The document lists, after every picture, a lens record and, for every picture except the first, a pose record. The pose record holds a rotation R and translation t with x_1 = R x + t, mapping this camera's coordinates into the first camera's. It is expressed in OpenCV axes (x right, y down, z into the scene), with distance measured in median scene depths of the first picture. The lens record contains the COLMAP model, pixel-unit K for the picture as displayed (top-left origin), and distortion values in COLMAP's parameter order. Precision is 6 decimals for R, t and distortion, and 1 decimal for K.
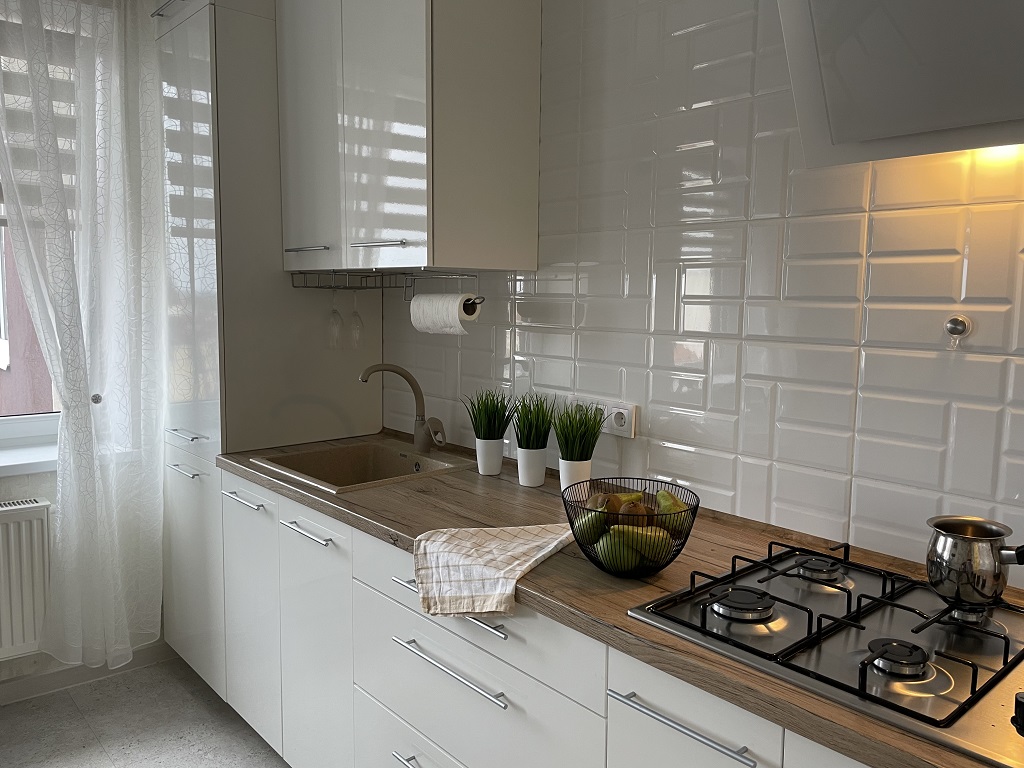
lens RADIAL K [[773.4, 0, 512.0], [0, 773.4, 384.4], [0, 0, 1]] dist [0.091869, -0.123595]
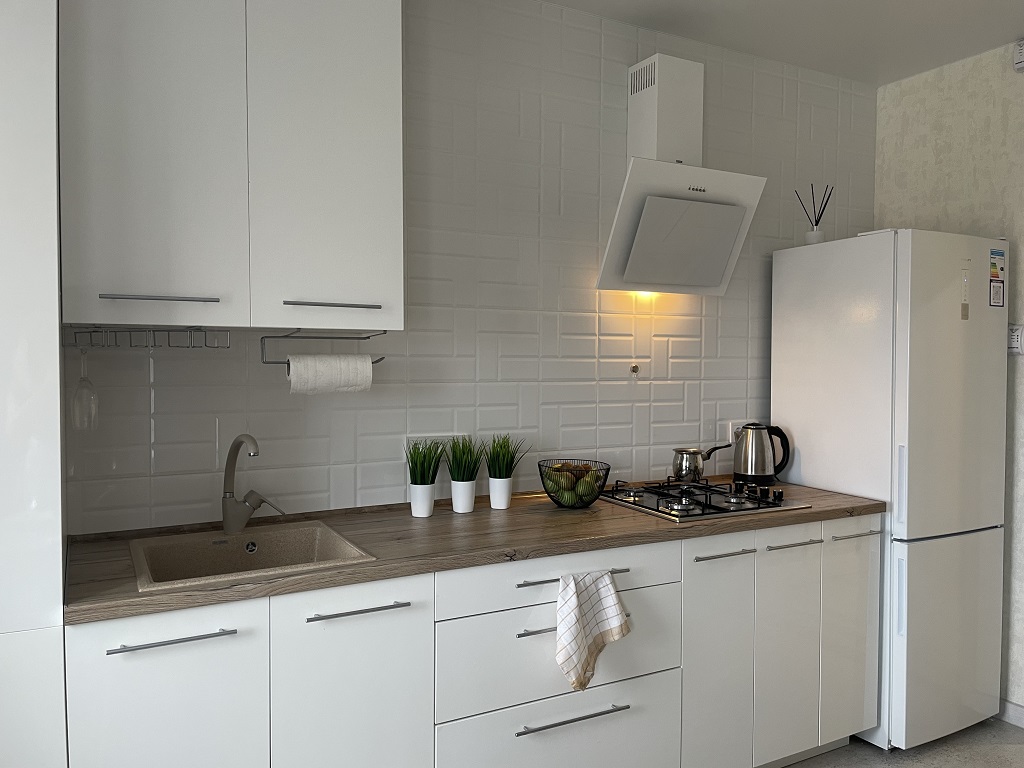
lens RADIAL K [[773.4, 0, 508.7], [0, 773.4, 384.4], [0, 0, 1]] dist [0.091869, -0.123595]
pose [[0.222655, -0.042187, 0.973984, -1.577306], [0.112936, 0.993453, 0.017213, -0.104734], [-0.968334, 0.106166, 0.225962, 0.831695]]
